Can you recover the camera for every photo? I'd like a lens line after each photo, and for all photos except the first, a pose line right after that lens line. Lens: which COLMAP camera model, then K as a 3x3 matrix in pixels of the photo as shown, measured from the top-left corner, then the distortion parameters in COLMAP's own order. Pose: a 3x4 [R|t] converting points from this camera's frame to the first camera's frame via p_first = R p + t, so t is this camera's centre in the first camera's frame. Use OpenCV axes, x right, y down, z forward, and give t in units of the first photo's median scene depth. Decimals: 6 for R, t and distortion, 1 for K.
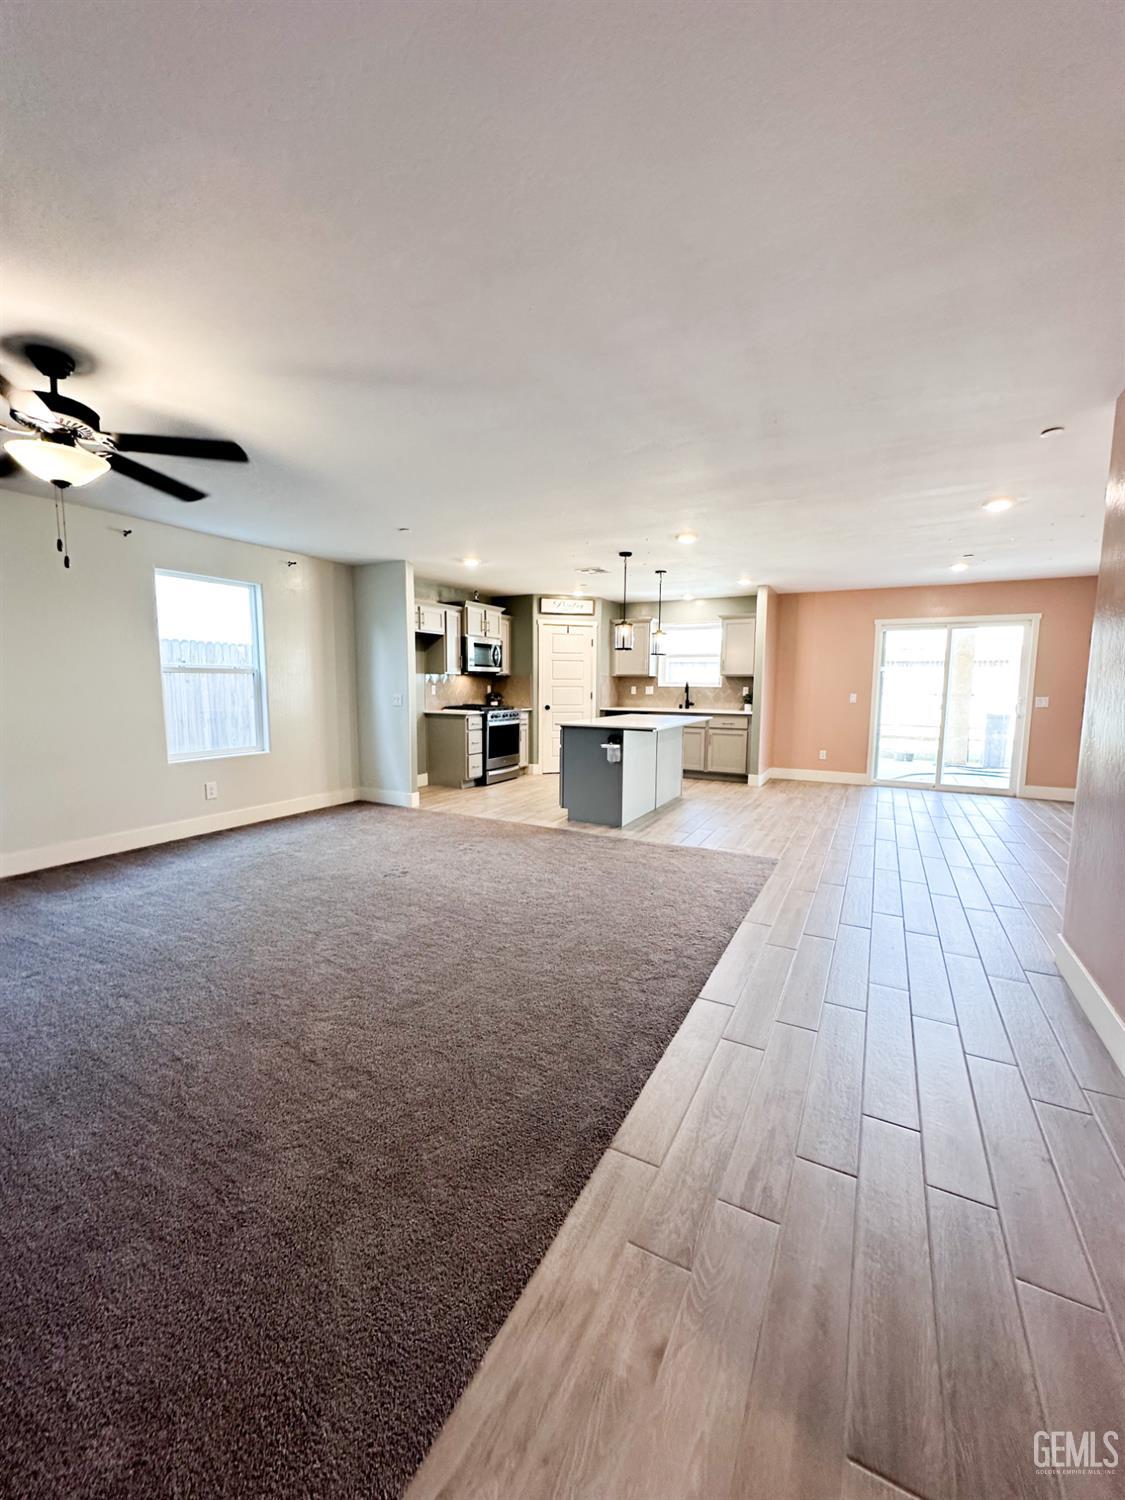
lens RADIAL K [[600.6, 0, 557.4], [0, 600.6, 754.2], [0, 0, 1]] dist [-0.009734, 0.002764]
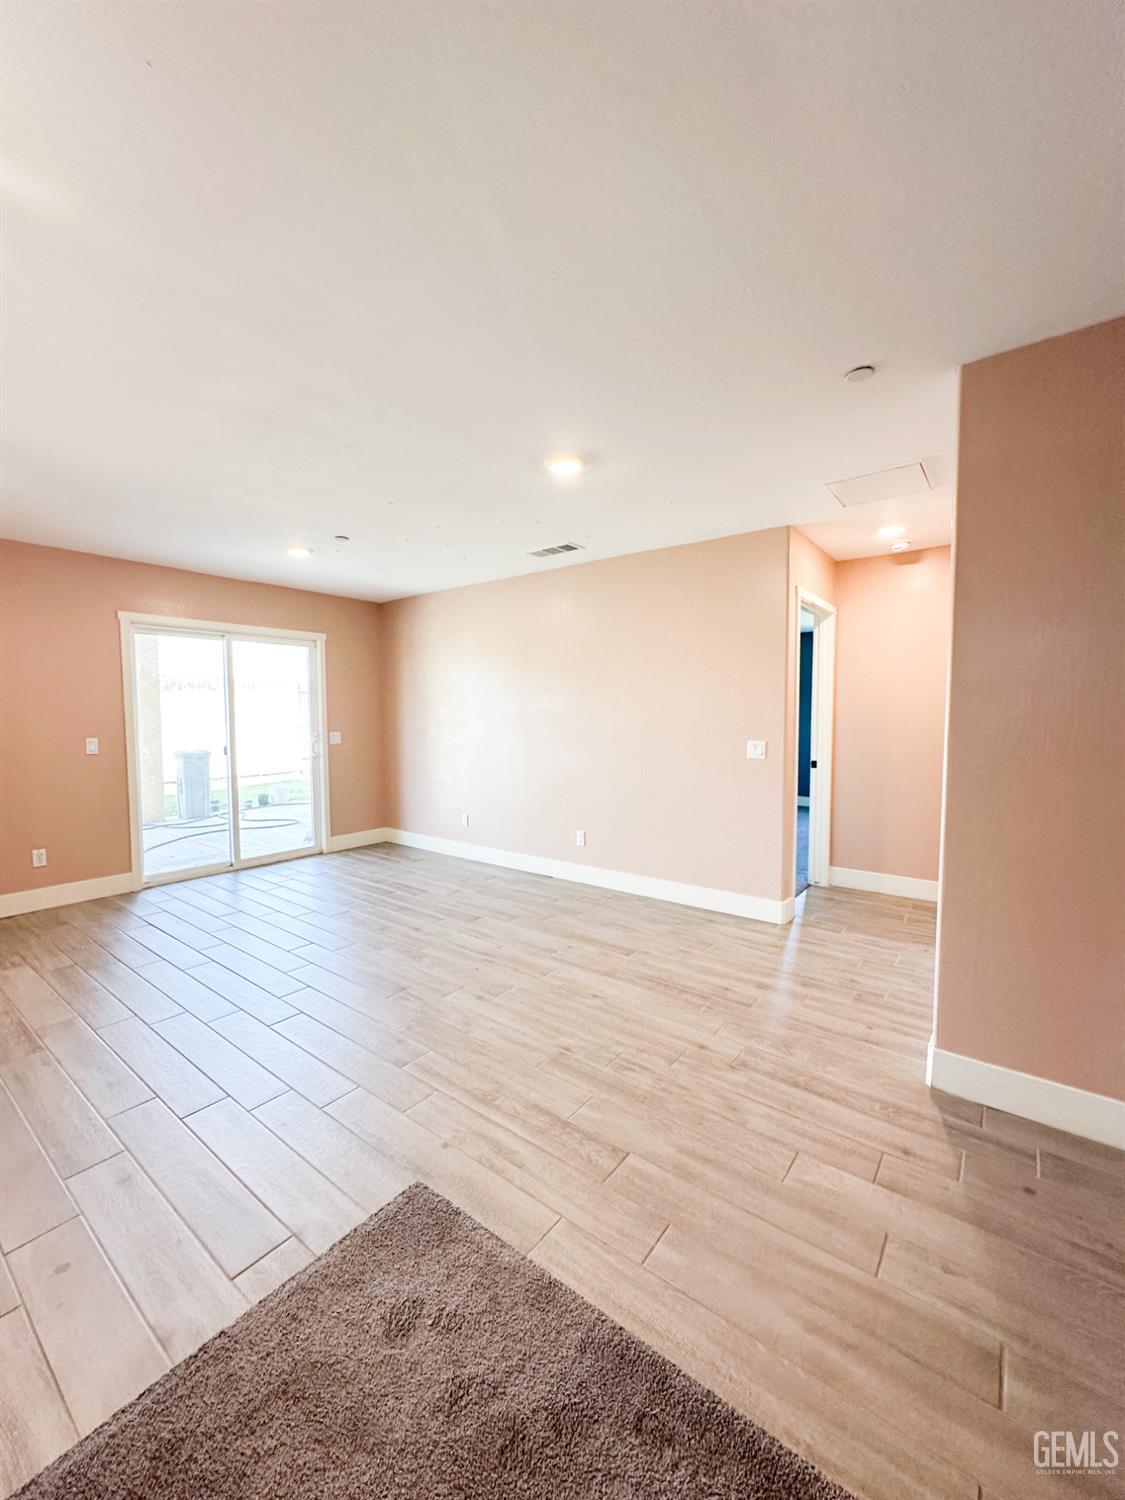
lens RADIAL K [[600.6, 0, 563.3], [0, 600.6, 752.5], [0, 0, 1]] dist [-0.009734, 0.002764]
pose [[0.149762, -0.071110, 0.986162, 0.017073], [0.115676, 0.991821, 0.053951, -0.097168], [-0.981932, 0.105995, 0.156763, 0.707558]]
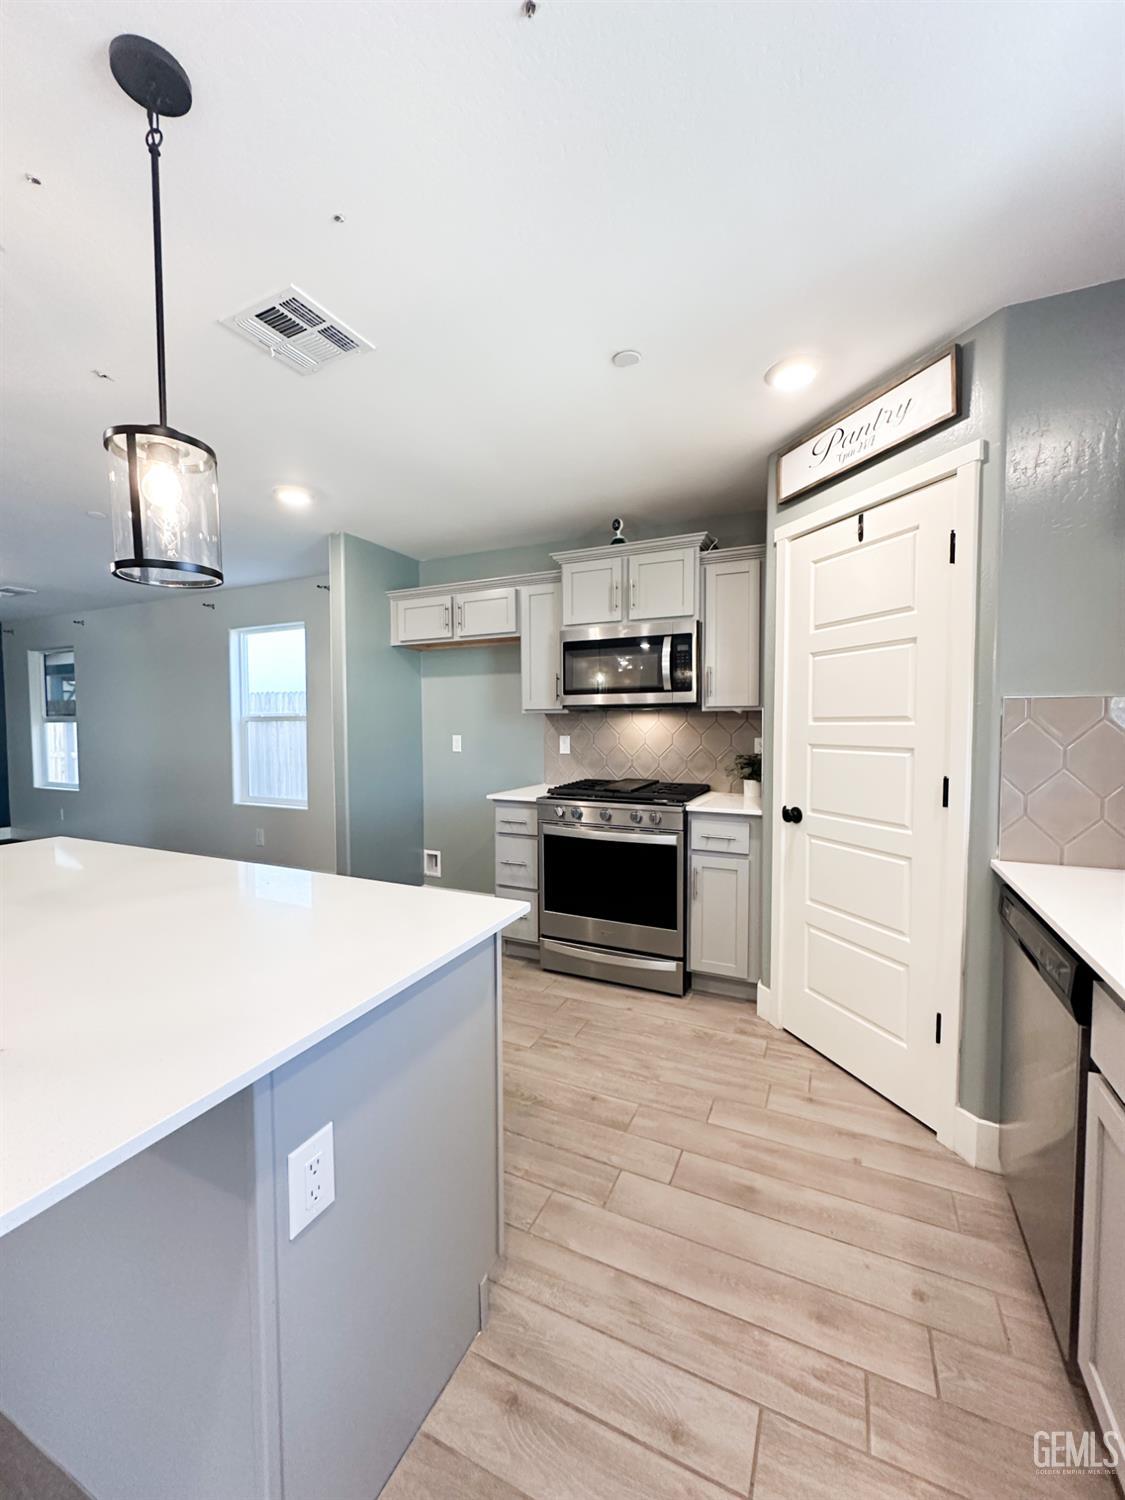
lens RADIAL K [[600.6, 0, 563.1], [0, 600.6, 750.0], [0, 0, 1]] dist [-0.009734, 0.002764]
pose [[0.054921, 0.039715, -0.997701, 0.431231], [-0.113386, 0.992993, 0.033286, -0.170020], [0.992032, 0.111297, 0.059040, 1.380243]]
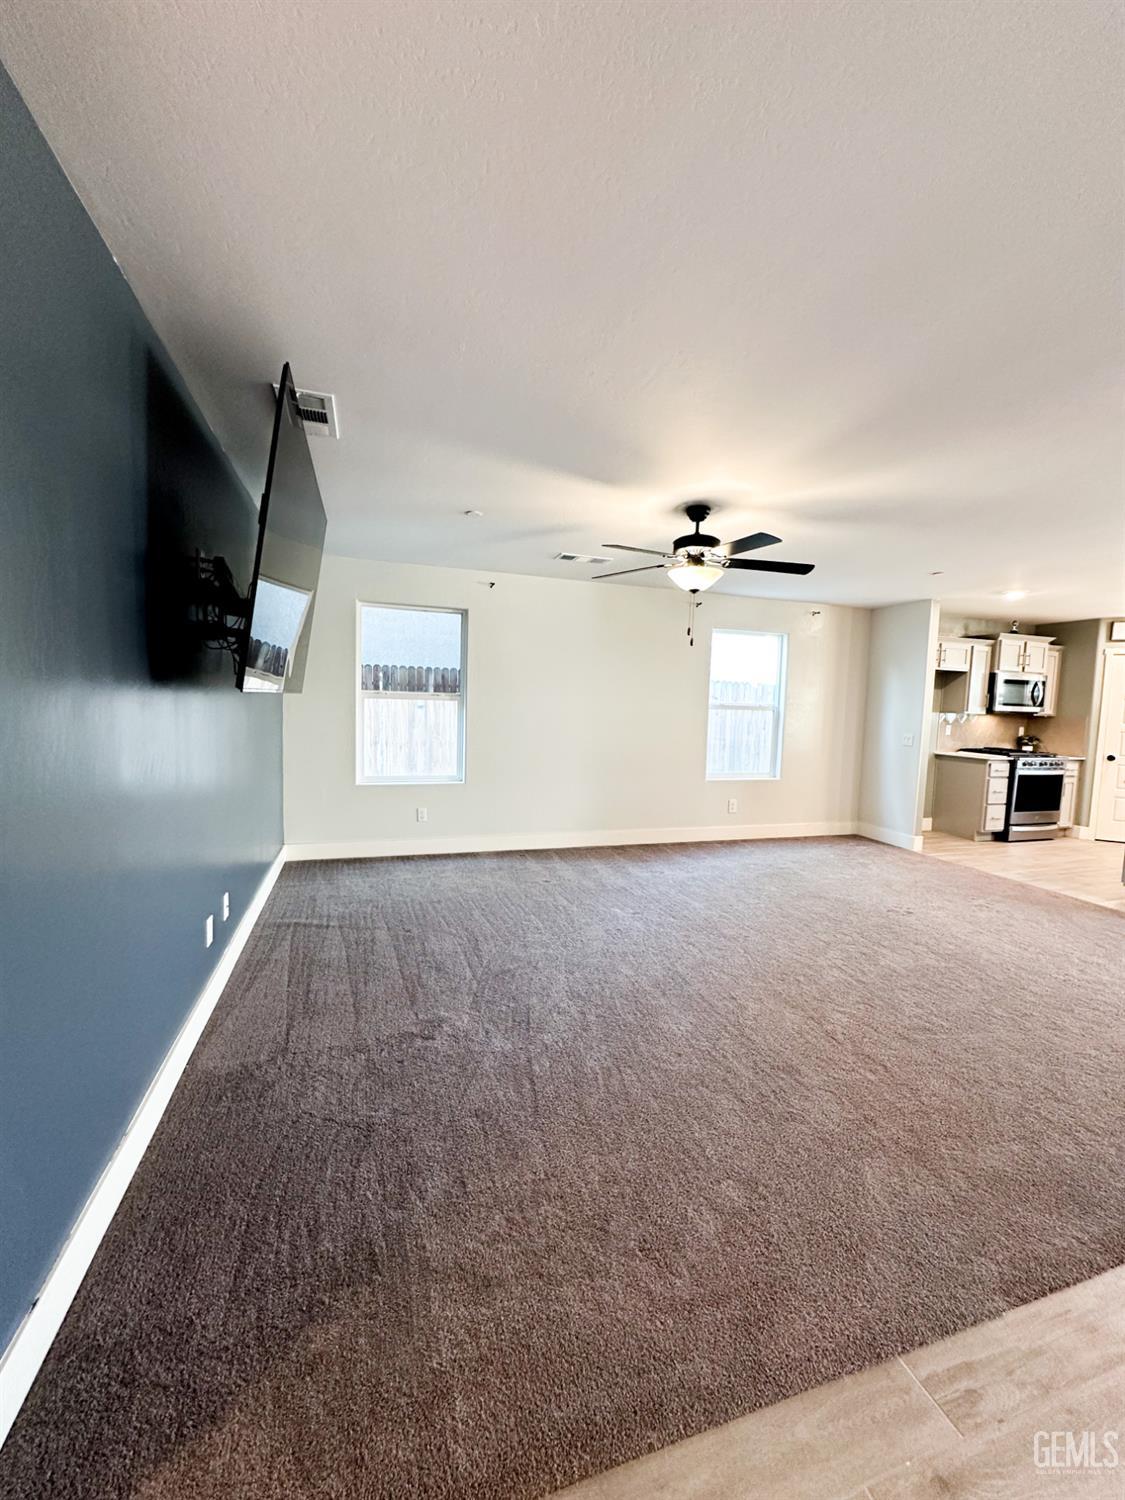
lens RADIAL K [[600.6, 0, 555.1], [0, 600.6, 748.6], [0, 0, 1]] dist [-0.009734, 0.002764]
pose [[0.721752, 0.071427, -0.688456, -0.007154], [-0.109045, 0.993974, -0.011195, -0.001486], [0.683508, 0.083153, 0.725191, -0.126364]]
